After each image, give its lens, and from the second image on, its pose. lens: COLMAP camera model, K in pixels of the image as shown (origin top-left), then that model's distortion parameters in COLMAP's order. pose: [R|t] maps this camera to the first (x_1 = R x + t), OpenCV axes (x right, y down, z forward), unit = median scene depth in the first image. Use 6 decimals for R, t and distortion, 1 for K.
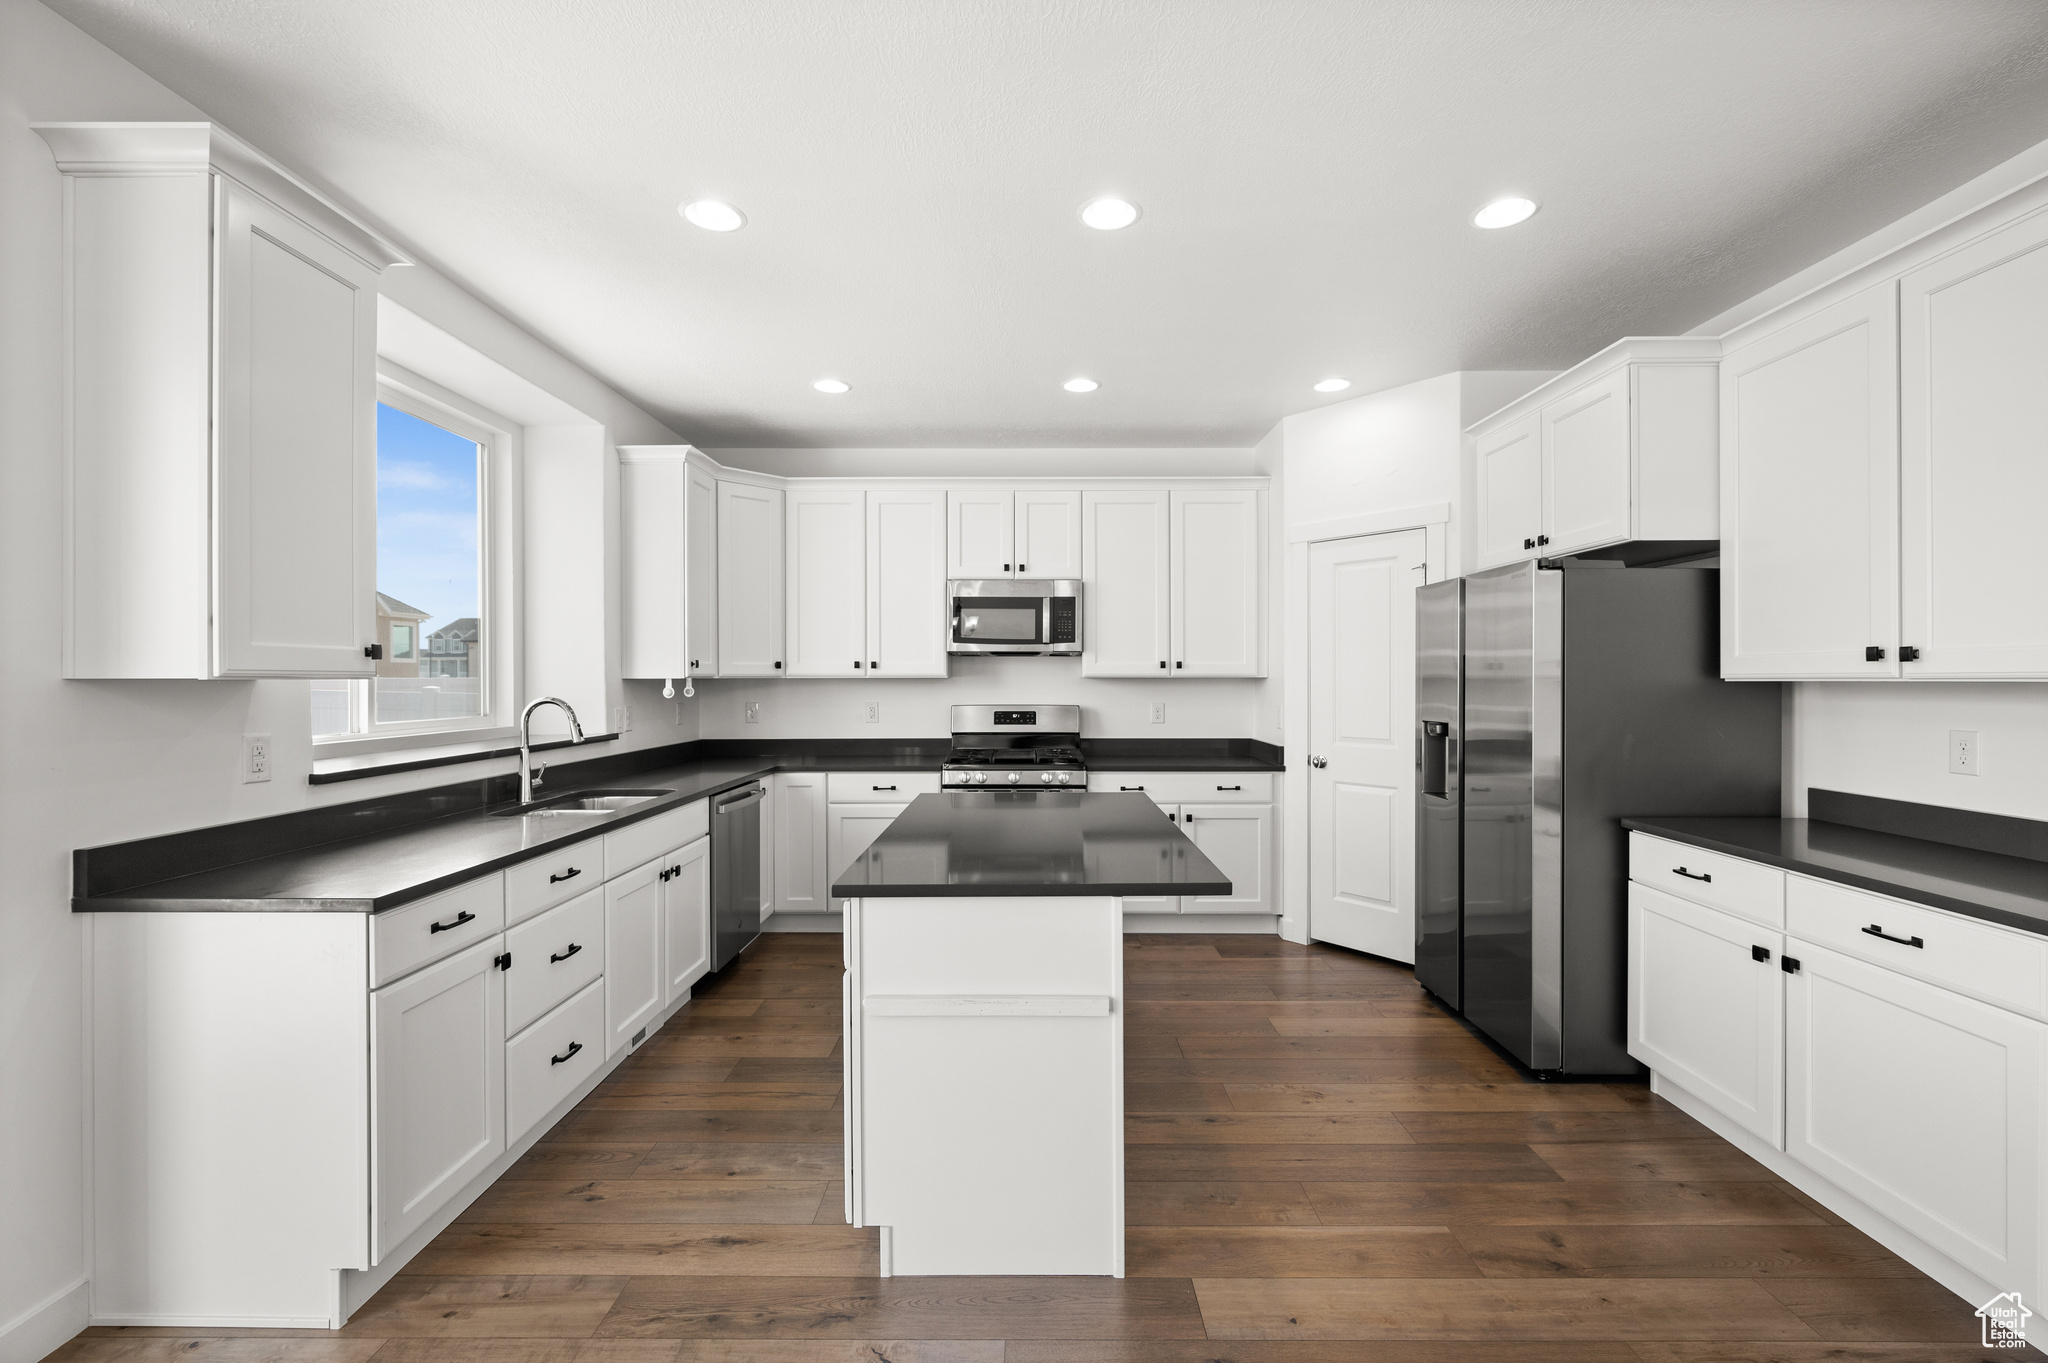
lens RADIAL K [[879.2, 0, 1031.6], [0, 879.2, 678.4], [0, 0, 1]] dist [-0.000568, -0.000243]
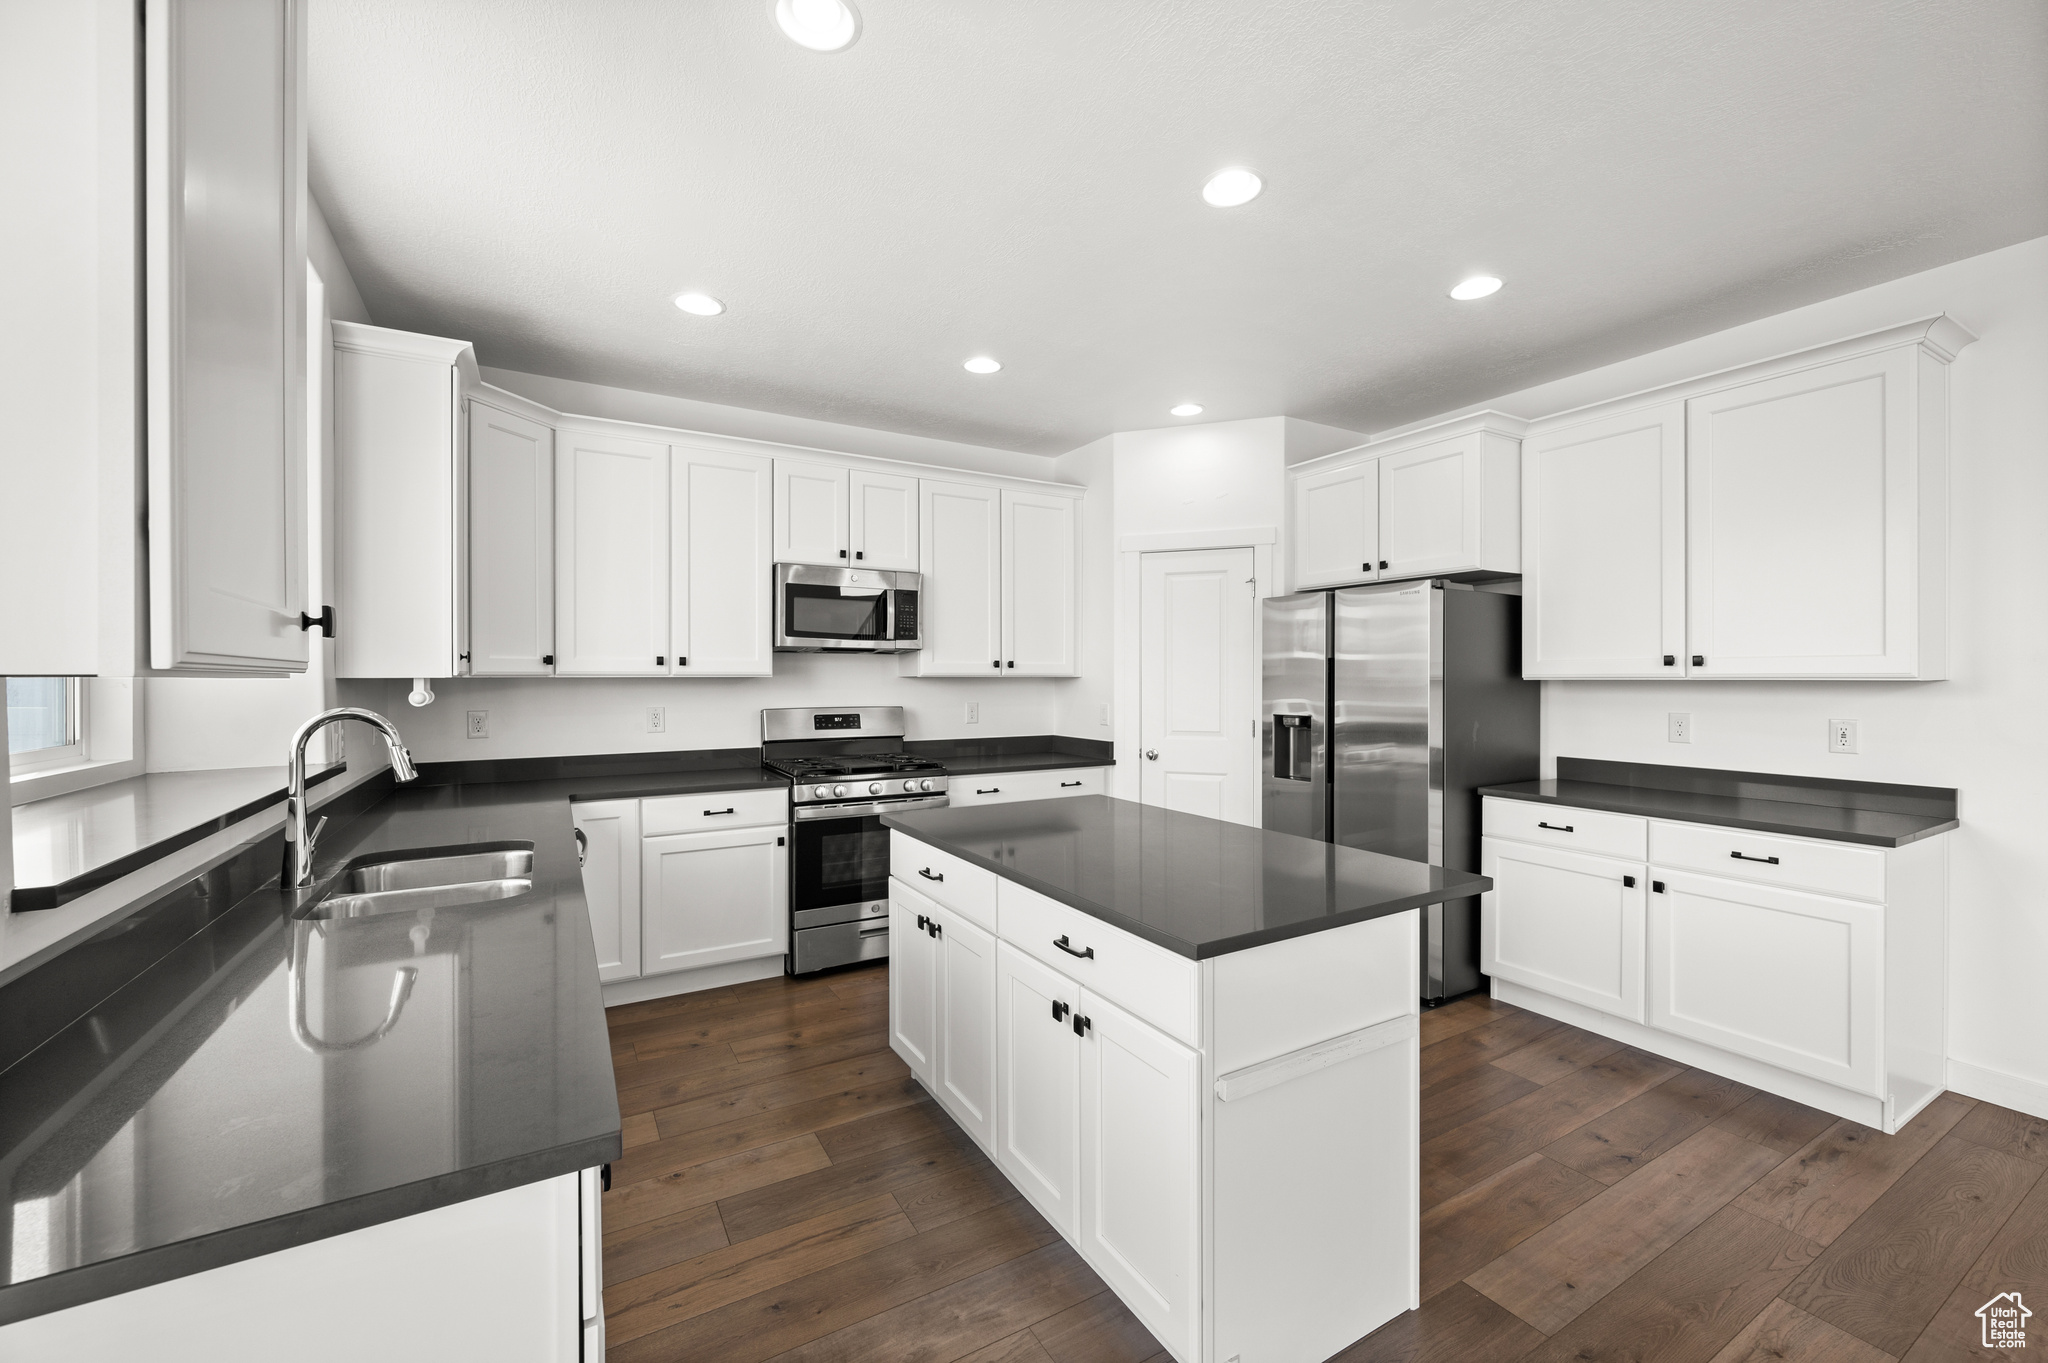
lens RADIAL K [[819.1, 0, 1029.9], [0, 819.1, 679.2], [0, 0, 1]] dist [0.000751, 0.000023]
pose [[0.859727, -0.001095, 0.510752, -0.336747], [-0.000032, 0.999998, 0.002197, -0.000483], [-0.510753, -0.001905, 0.859725, 0.214425]]
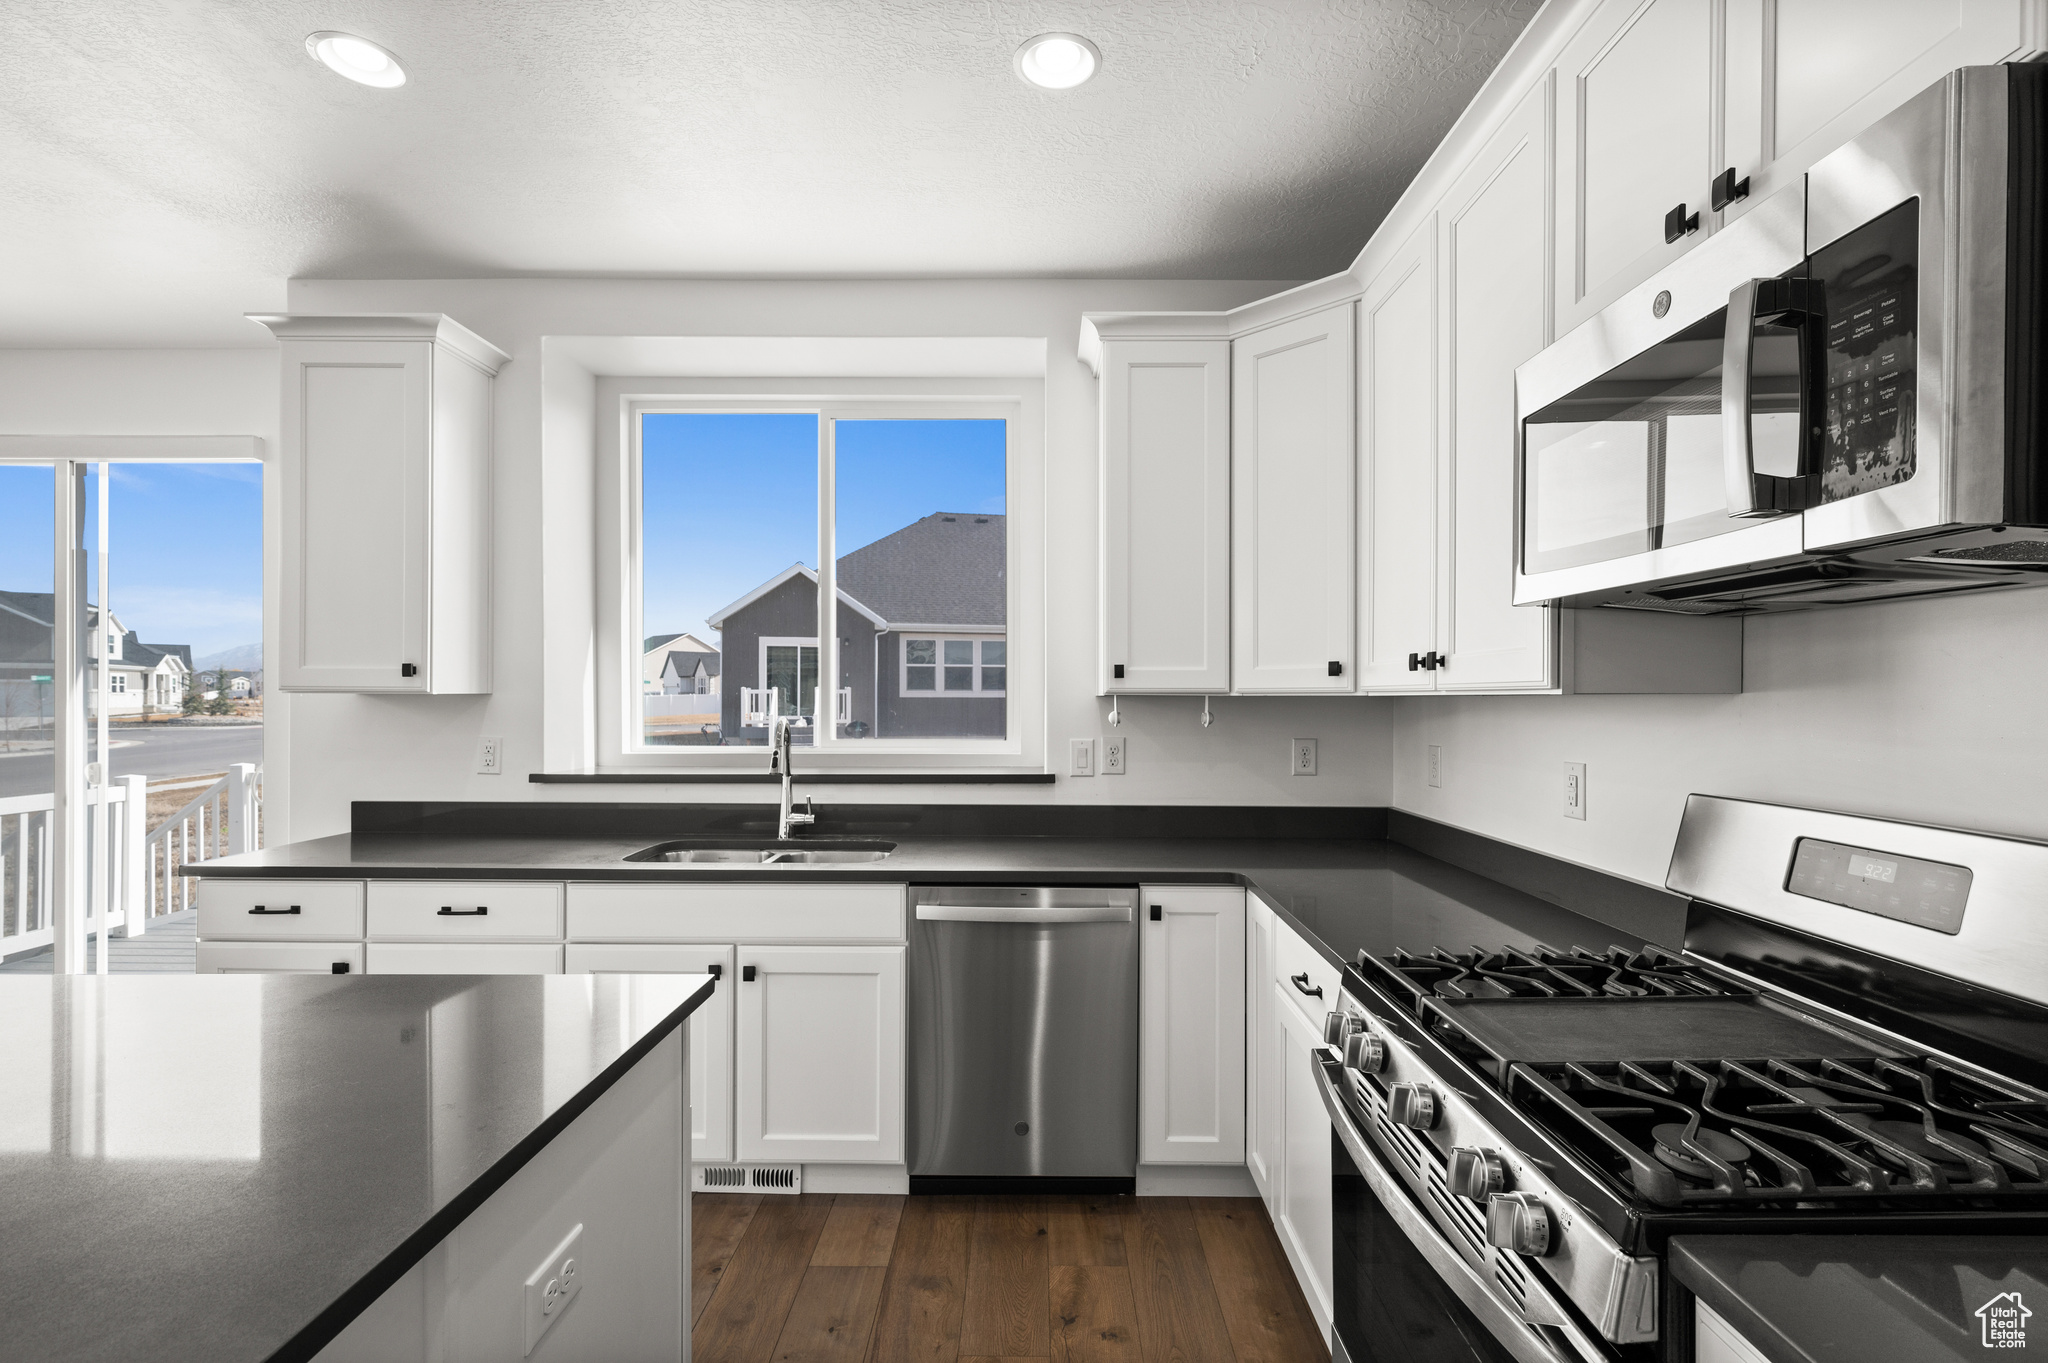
lens RADIAL K [[935.1, 0, 1026.6], [0, 935.1, 696.6], [0, 0, 1]] dist [0.000799, 0.000134]
pose [[-0.003164, 0.002079, -0.999993, 0.258013], [-0.003726, 0.999991, 0.002091, -0.000366], [0.999988, 0.003733, -0.003156, 0.958357]]
